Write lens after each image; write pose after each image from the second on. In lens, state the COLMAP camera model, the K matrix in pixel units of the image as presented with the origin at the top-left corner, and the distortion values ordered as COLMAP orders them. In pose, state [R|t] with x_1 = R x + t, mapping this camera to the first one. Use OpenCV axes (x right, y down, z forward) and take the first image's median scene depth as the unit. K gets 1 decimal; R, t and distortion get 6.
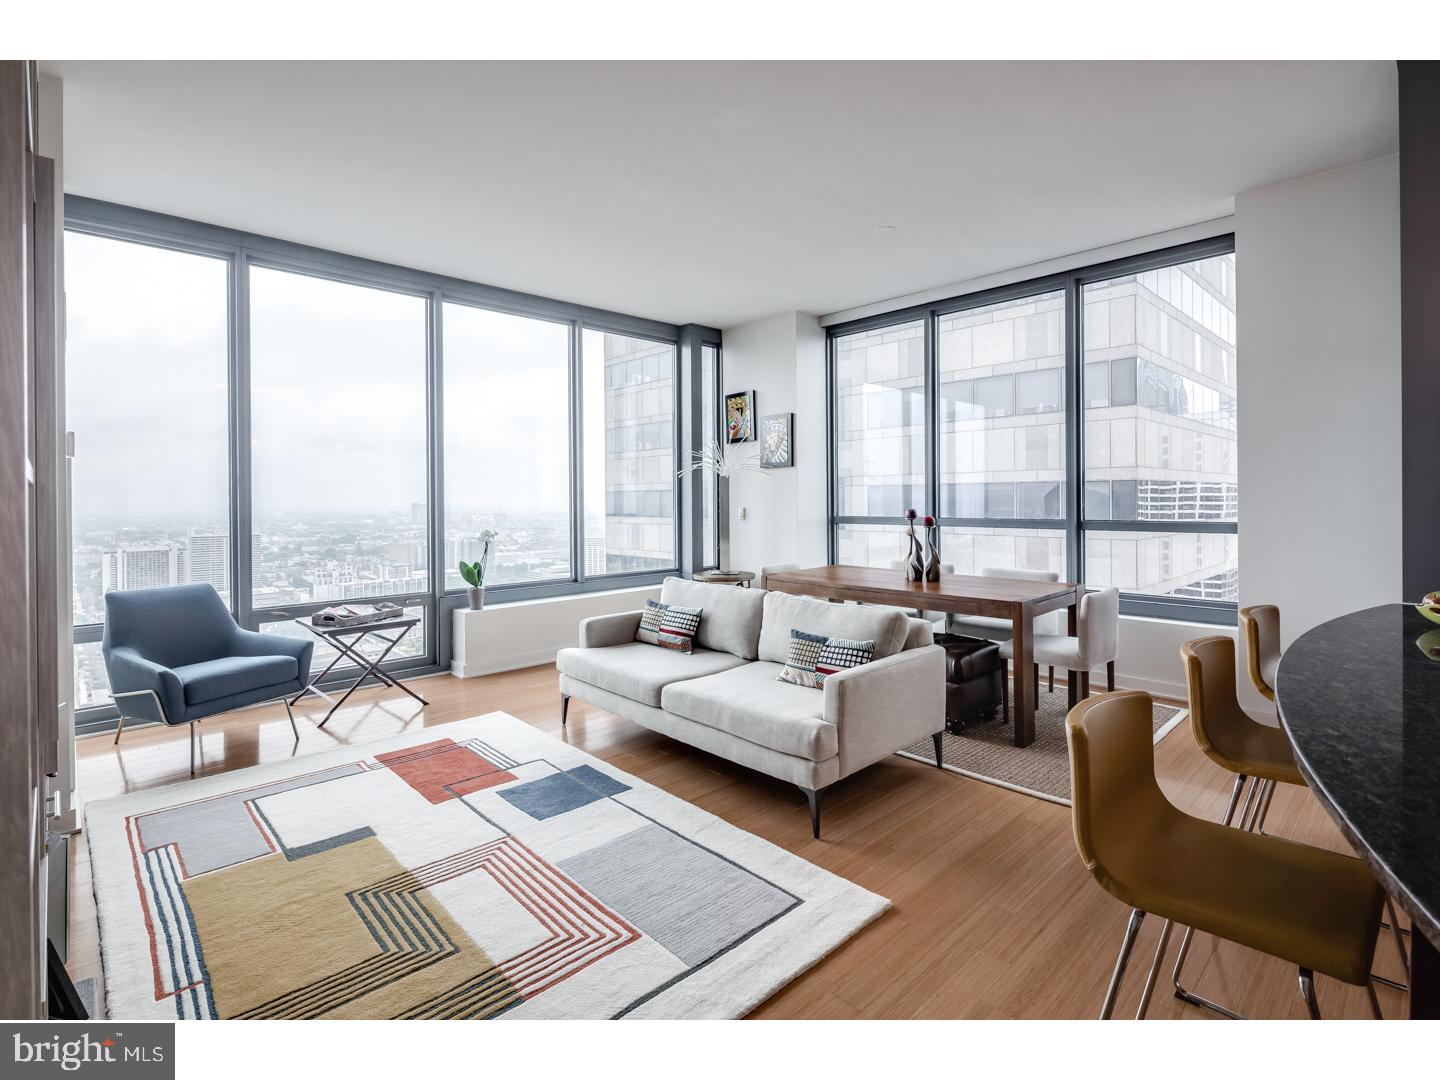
lens RADIAL K [[694.6, 0, 717.3], [0, 694.6, 498.7], [0, 0, 1]] dist [0.002882, -0.000182]
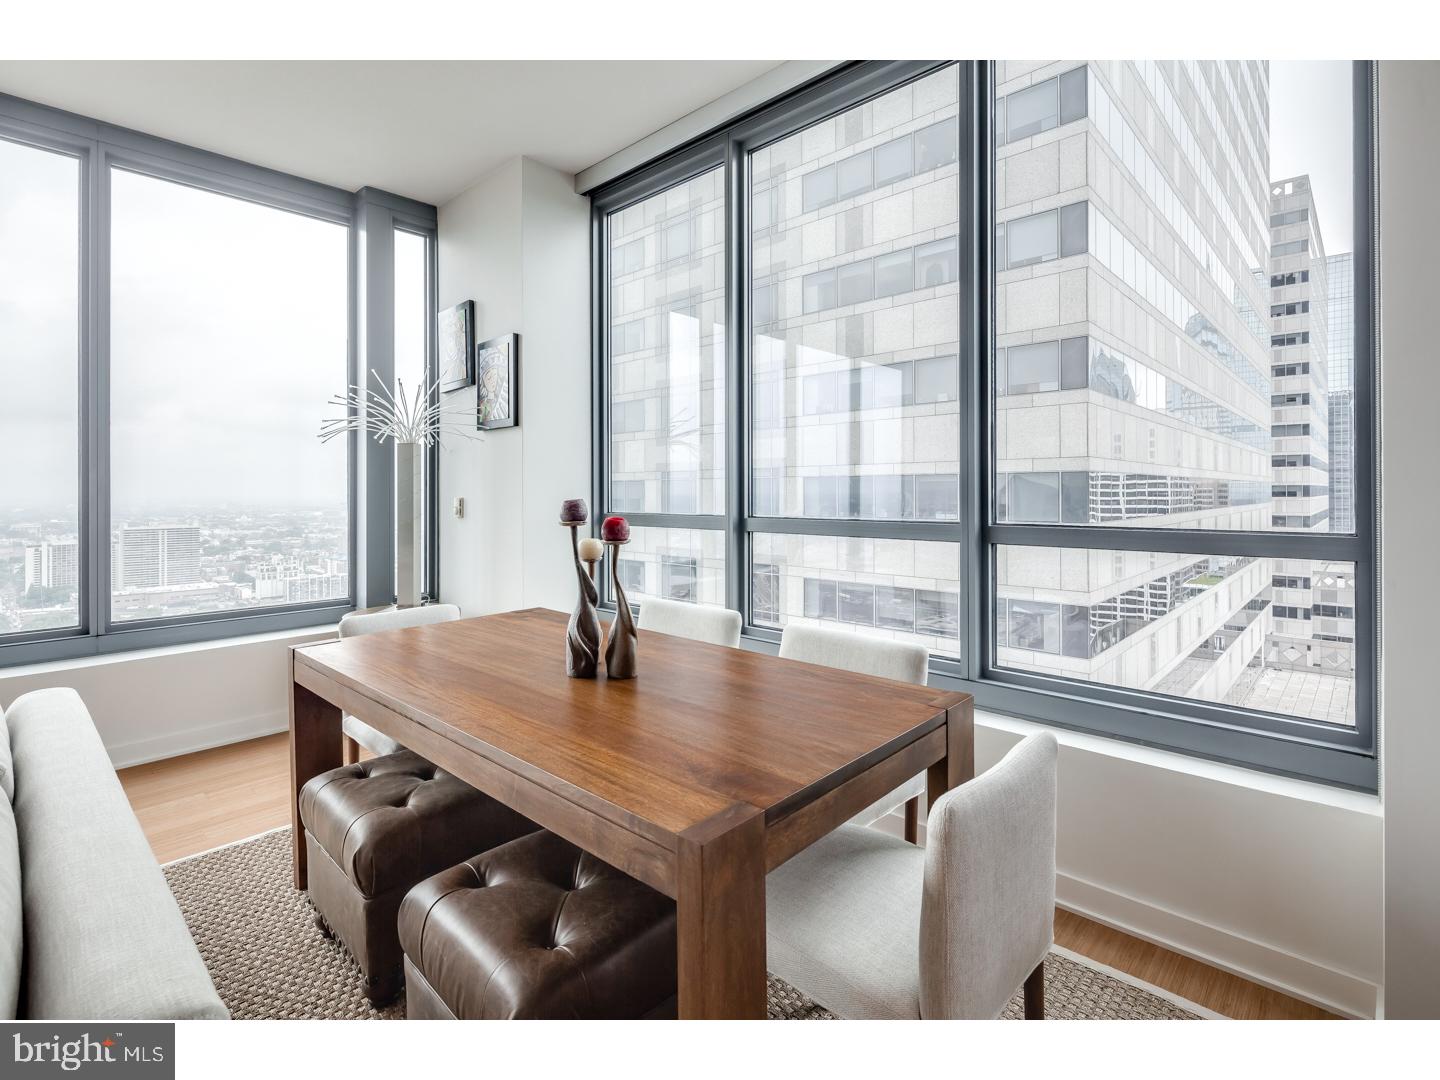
lens RADIAL K [[694.8, 0, 718.3], [0, 694.8, 490.2], [0, 0, 1]] dist [-0.000112, -0.000049]
pose [[0.998457, 0.004687, 0.055326, 0.071115], [-0.004532, 0.999985, -0.002924, 0.002097], [-0.055339, 0.002668, 0.998464, 0.121319]]
